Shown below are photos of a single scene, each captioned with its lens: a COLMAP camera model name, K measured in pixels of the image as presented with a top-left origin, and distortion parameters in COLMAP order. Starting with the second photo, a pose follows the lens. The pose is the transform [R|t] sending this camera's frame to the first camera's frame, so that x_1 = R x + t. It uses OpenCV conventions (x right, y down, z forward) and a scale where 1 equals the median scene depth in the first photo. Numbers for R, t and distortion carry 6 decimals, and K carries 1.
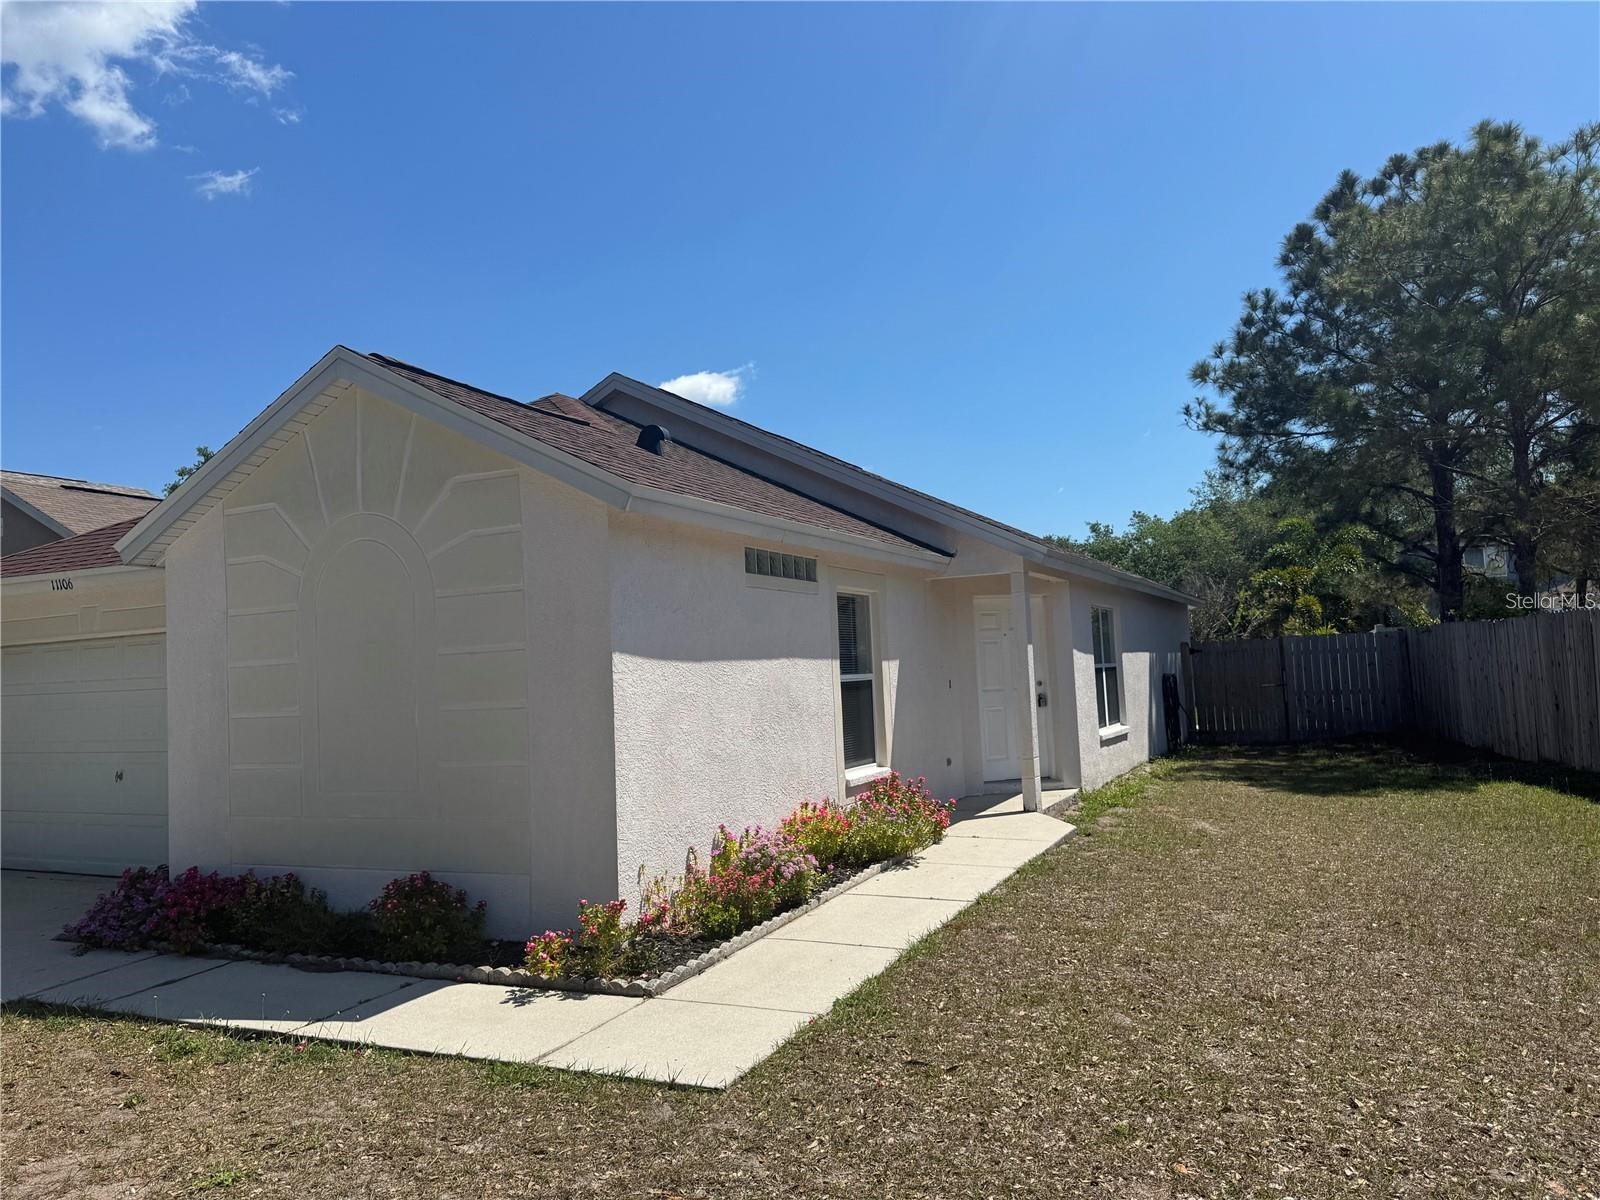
lens RADIAL K [[1103.2, 0, 800.0], [0, 1103.2, 600.0], [0, 0, 1]] dist [0.076235, -0.107364]
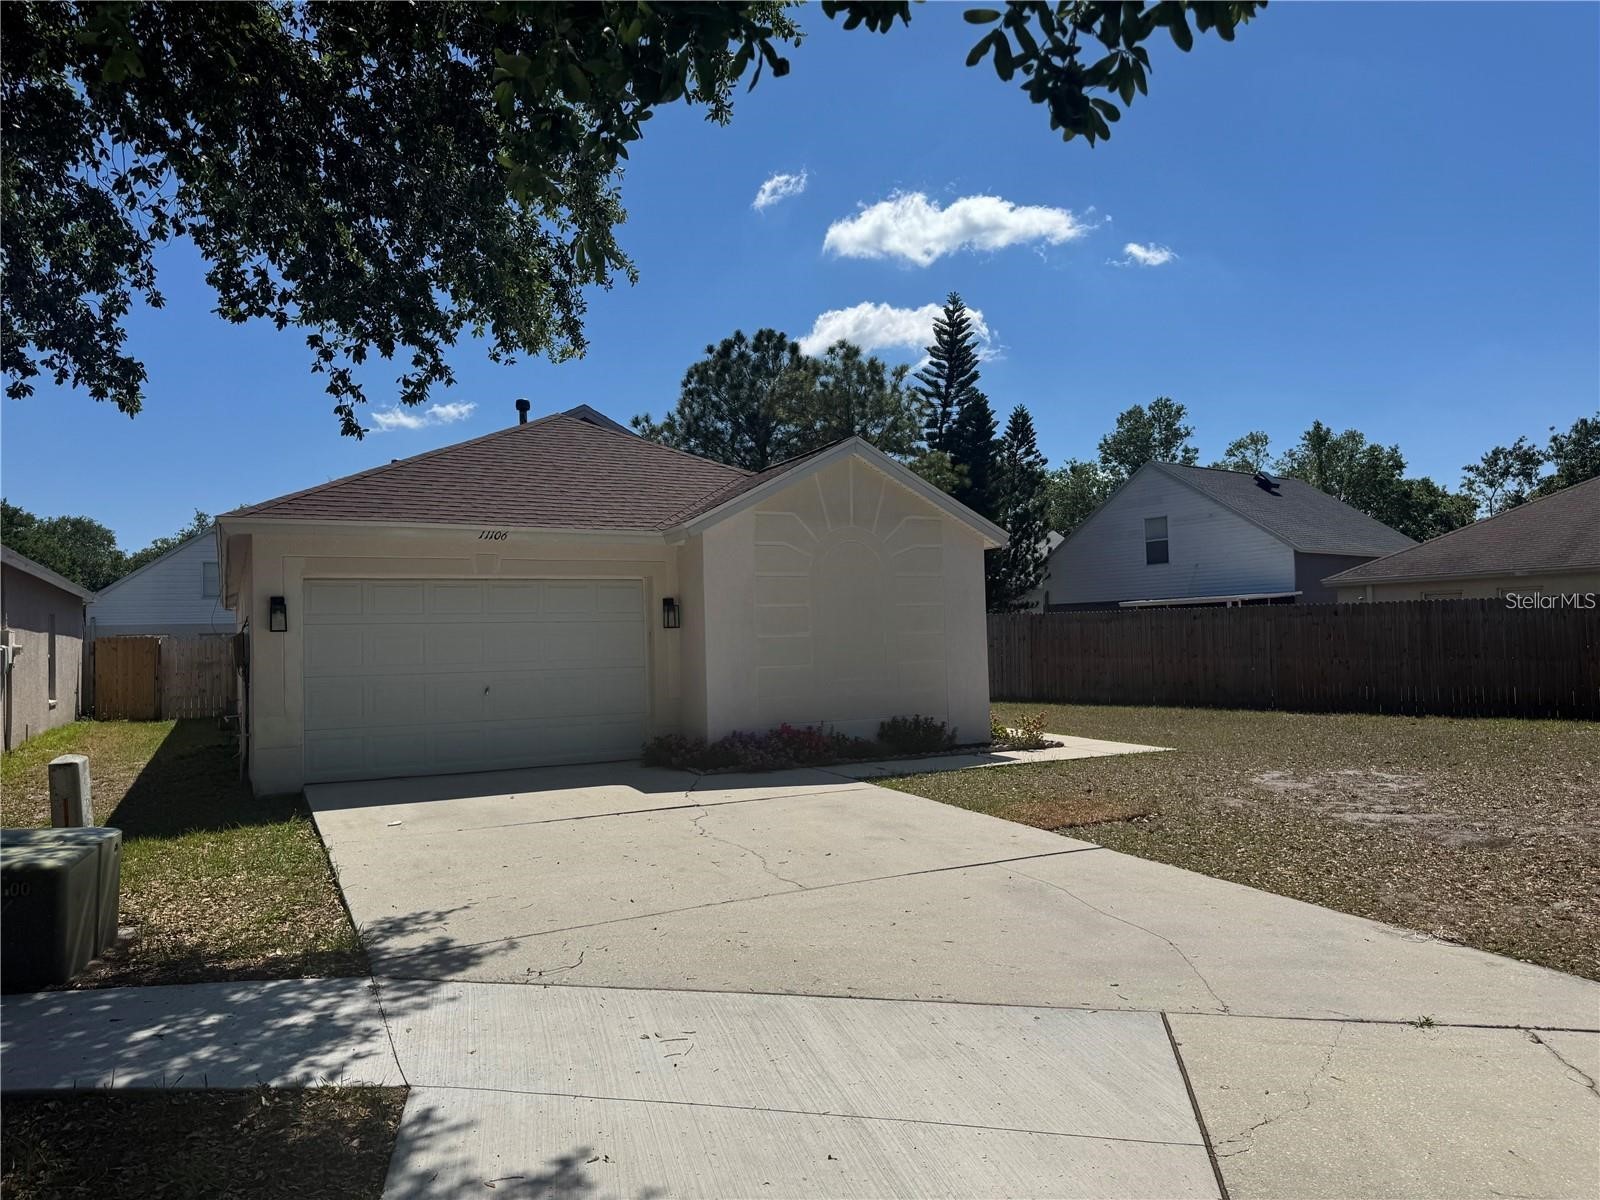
lens RADIAL K [[1103.2, 0, 800.0], [0, 1103.2, 600.0], [0, 0, 1]] dist [0.076235, -0.107364]
pose [[0.579380, 0.052437, 0.813369, -1.871453], [-0.054571, 0.998185, -0.025480, 0.090821], [-0.813228, -0.029623, 0.581190, 0.006302]]
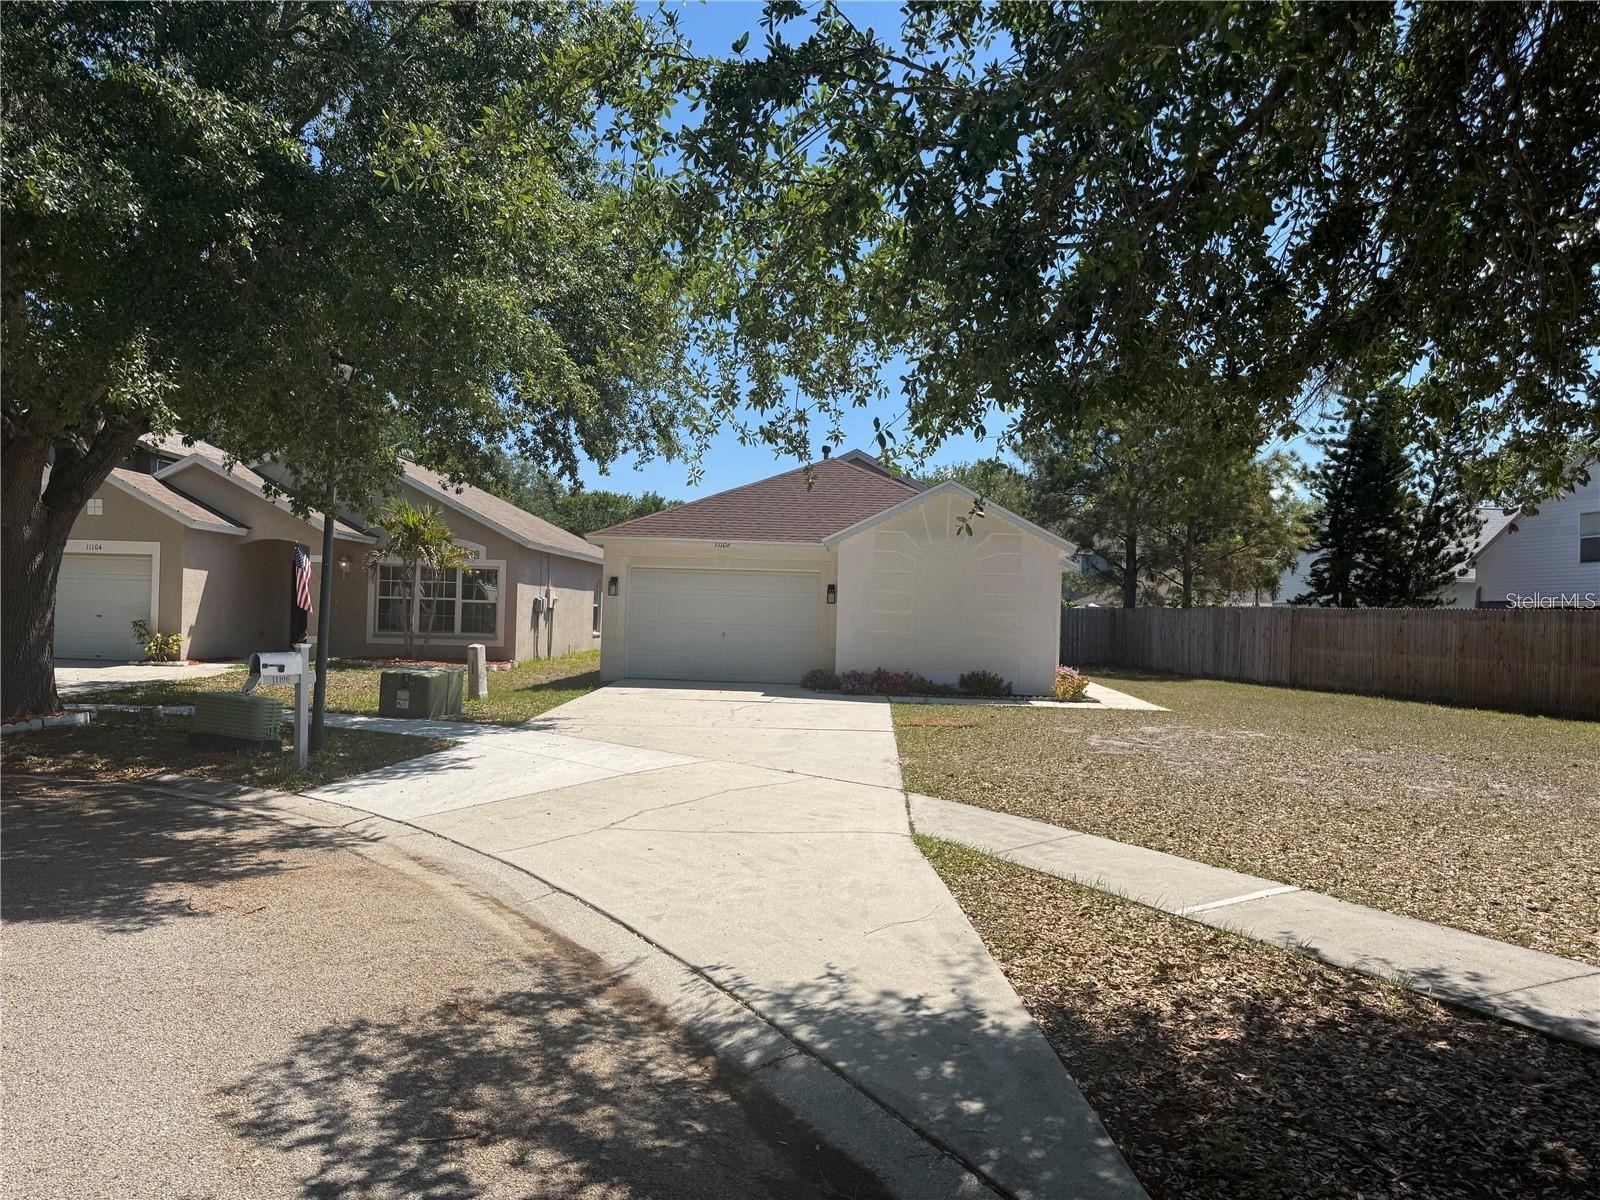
lens RADIAL K [[1103.2, 0, 800.0], [0, 1103.2, 600.0], [0, 0, 1]] dist [0.076235, -0.107364]
pose [[0.910059, 0.067770, 0.408901, -1.769563], [-0.090520, 0.995225, 0.036517, -0.000701], [-0.404473, -0.070246, 0.911848, -1.280644]]
